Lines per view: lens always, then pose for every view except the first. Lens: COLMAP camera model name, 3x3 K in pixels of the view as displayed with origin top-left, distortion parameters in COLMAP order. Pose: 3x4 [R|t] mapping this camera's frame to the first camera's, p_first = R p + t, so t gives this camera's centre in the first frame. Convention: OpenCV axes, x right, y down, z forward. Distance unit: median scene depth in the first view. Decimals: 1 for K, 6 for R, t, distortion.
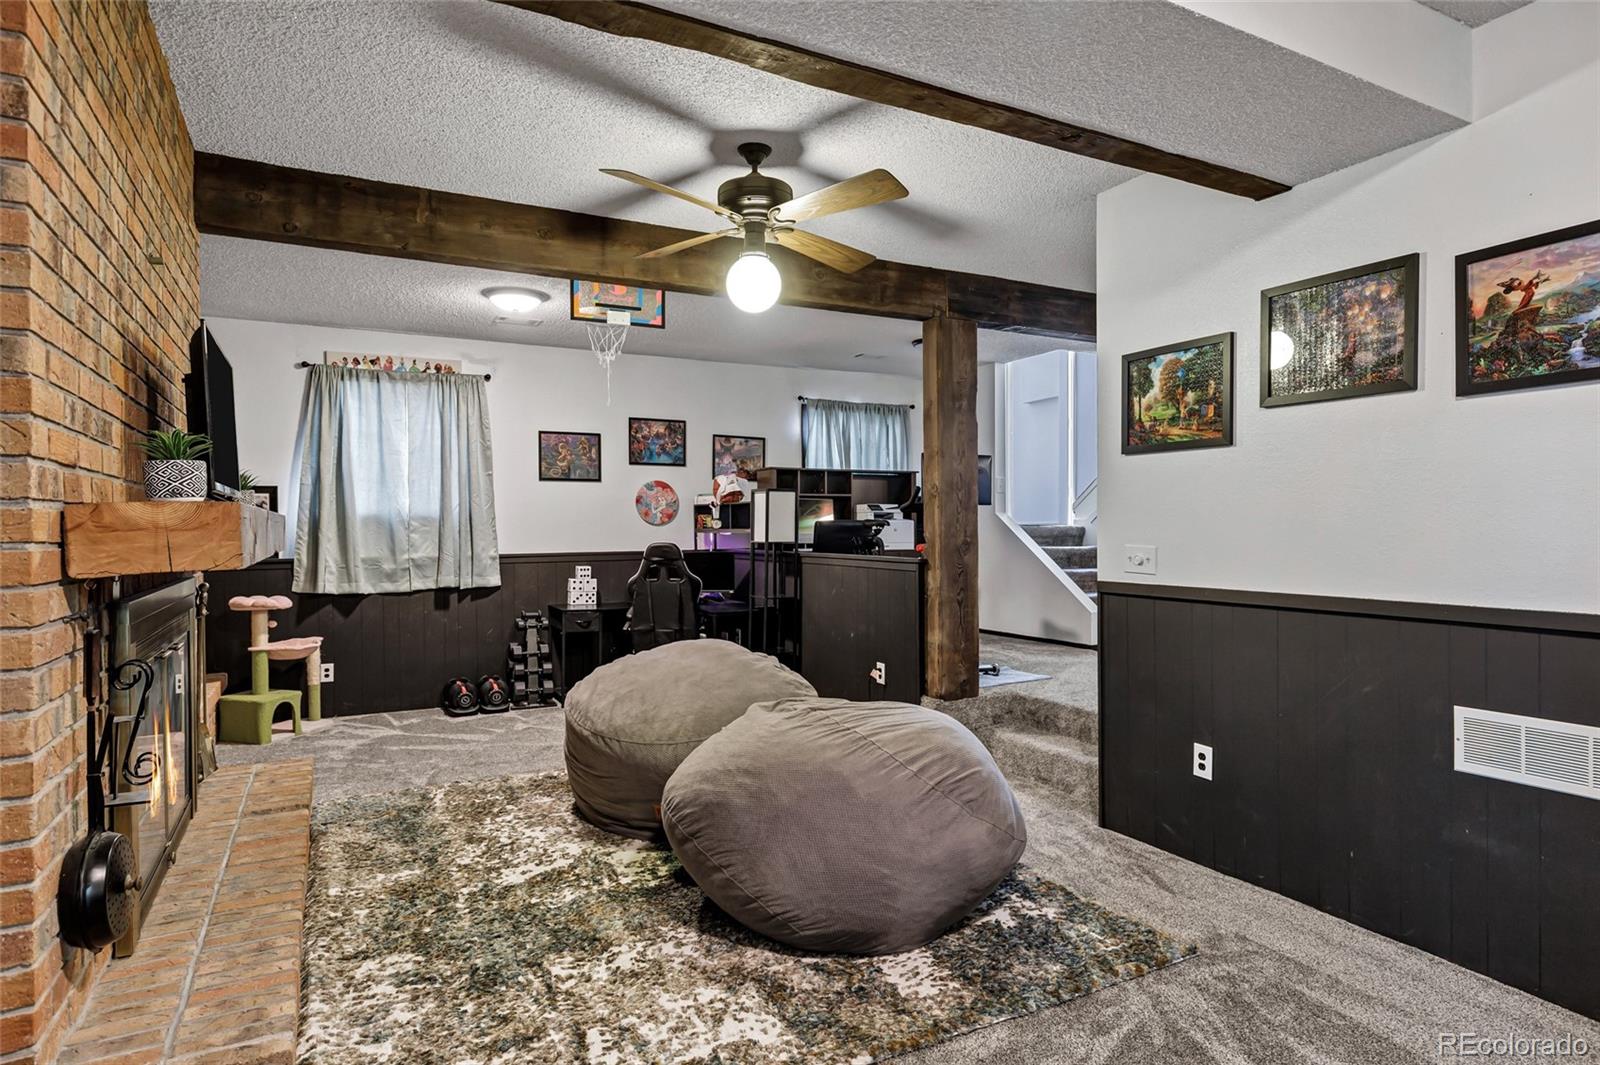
lens RADIAL K [[883.4, 0, 782.7], [0, 883.4, 532.2], [0, 0, 1]] dist [0.000661, -0.001133]
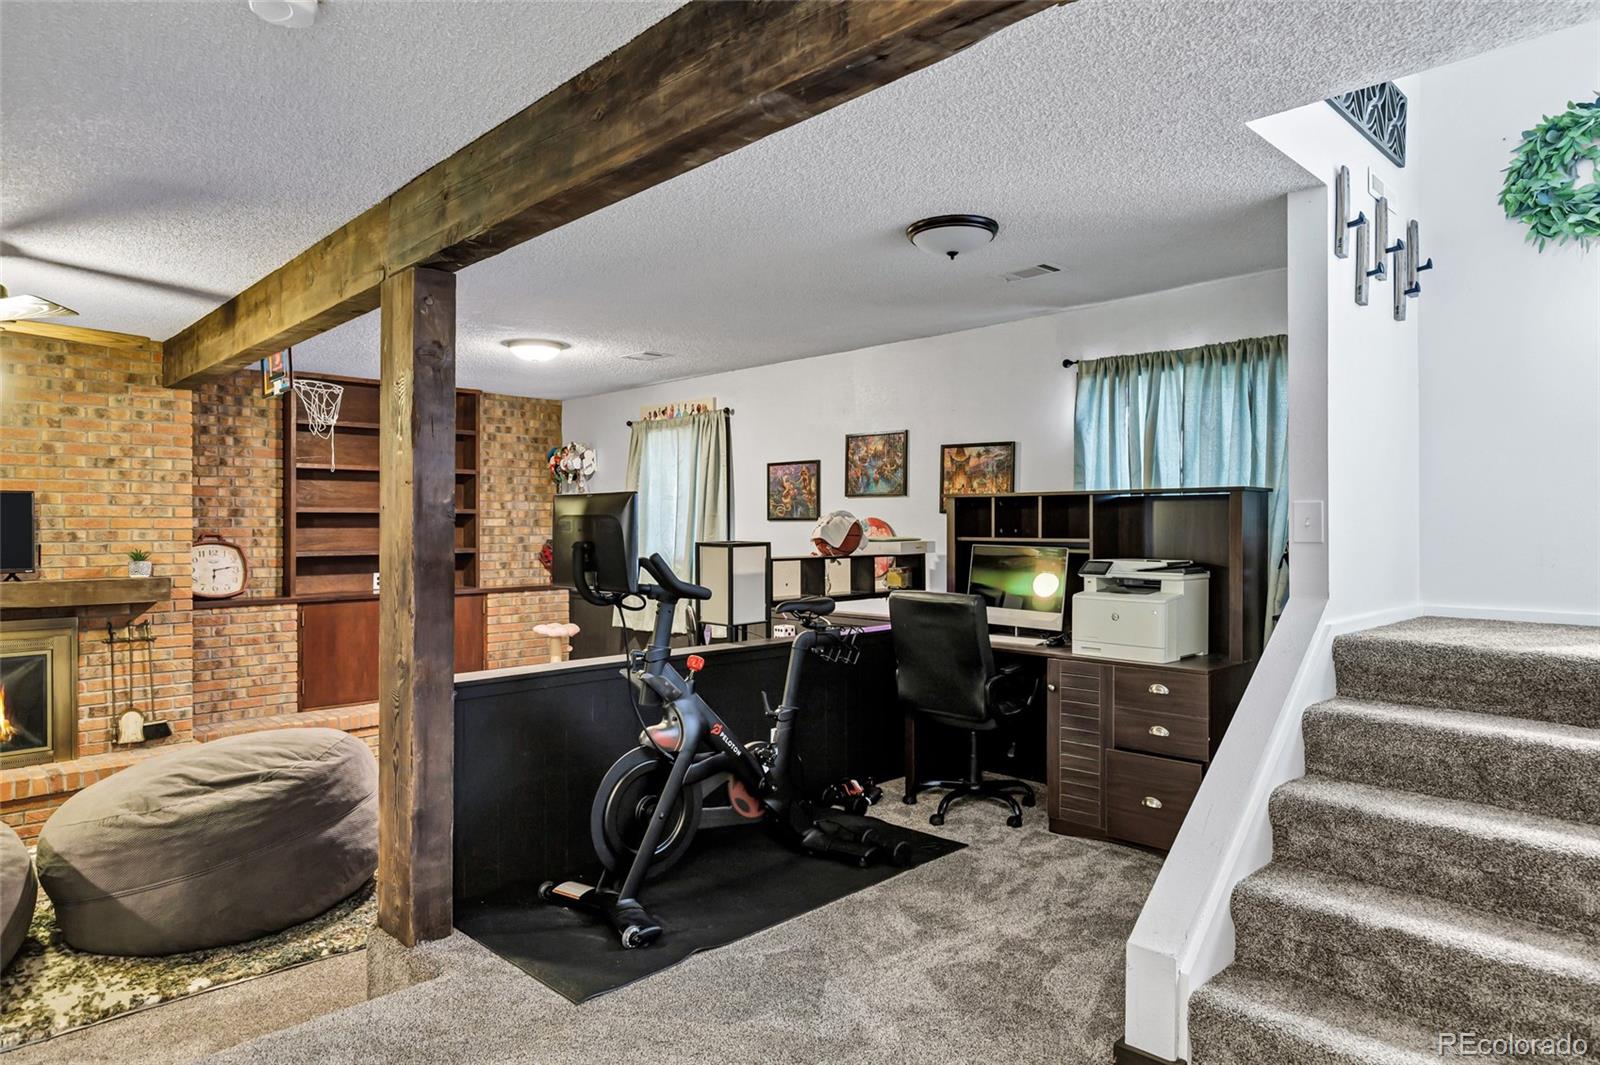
lens RADIAL K [[954.9, 0, 800.1], [0, 954.9, 523.4], [0, 0, 1]] dist [-0.013182, 0.003308]
pose [[0.290902, 0.006517, -0.956731, 0.650819], [-0.001317, 0.999979, 0.006411, -0.064858], [0.956752, -0.000605, 0.290905, 0.791290]]
